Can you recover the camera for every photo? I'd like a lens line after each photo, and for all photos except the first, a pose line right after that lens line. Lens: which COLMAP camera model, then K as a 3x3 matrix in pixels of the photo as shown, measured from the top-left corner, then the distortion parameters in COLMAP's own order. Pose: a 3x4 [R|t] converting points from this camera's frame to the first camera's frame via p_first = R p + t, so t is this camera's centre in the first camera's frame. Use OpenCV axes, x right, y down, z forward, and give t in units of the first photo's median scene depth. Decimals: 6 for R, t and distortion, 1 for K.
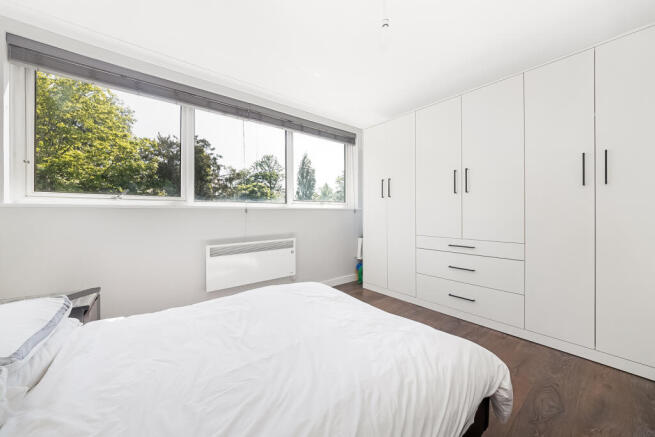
lens RADIAL K [[247.3, 0, 328.3], [0, 247.3, 213.2], [0, 0, 1]] dist [-0.000764, -0.000001]
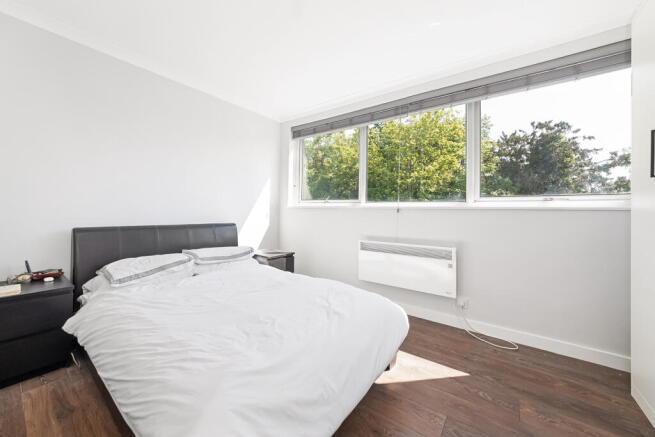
lens RADIAL K [[247.9, 0, 320.4], [0, 247.9, 211.5], [0, 0, 1]] dist [-0.001175, -0.000159]
pose [[0.228992, 0.006568, -0.973406, 0.545428], [-0.019760, 0.999803, 0.002098, -0.003389], [0.973228, 0.018754, 0.229076, 0.481375]]
